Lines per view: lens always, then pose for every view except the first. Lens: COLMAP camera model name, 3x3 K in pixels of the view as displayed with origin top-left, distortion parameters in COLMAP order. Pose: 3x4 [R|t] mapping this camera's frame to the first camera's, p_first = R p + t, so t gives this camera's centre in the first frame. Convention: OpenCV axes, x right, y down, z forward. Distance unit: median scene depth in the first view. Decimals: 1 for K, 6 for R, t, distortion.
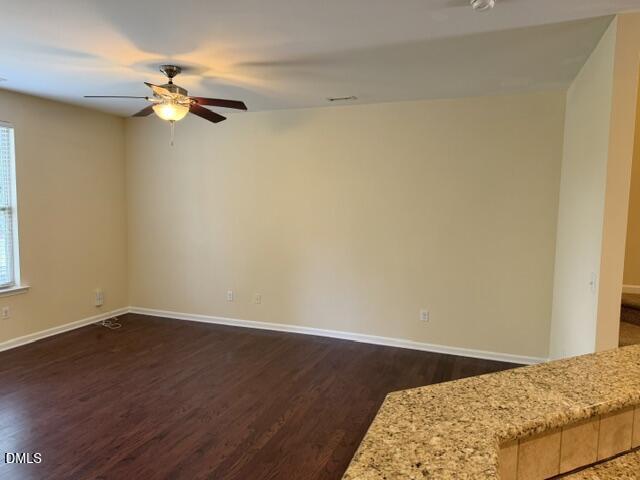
lens RADIAL K [[443.0, 0, 323.2], [0, 443.0, 245.0], [0, 0, 1]] dist [0.023361, -0.045610]
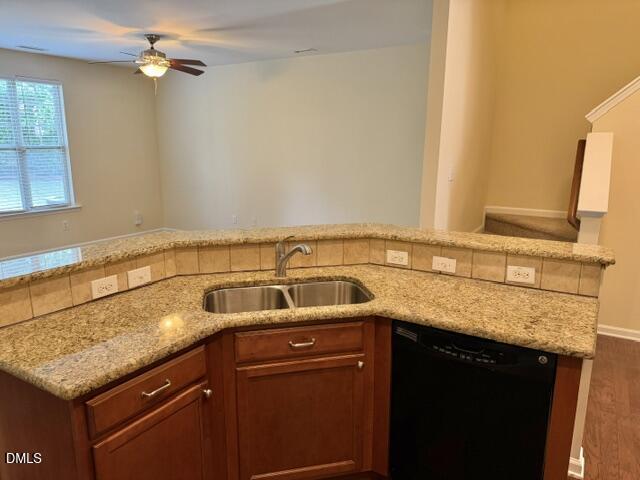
lens RADIAL K [[443.0, 0, 329.5], [0, 443.0, 245.7], [0, 0, 1]] dist [0.023361, -0.045610]
pose [[0.984827, 0.030824, -0.170778, 0.411175], [-0.009099, 0.991917, 0.126561, 0.045933], [0.173298, -0.123087, 0.977148, -0.266782]]
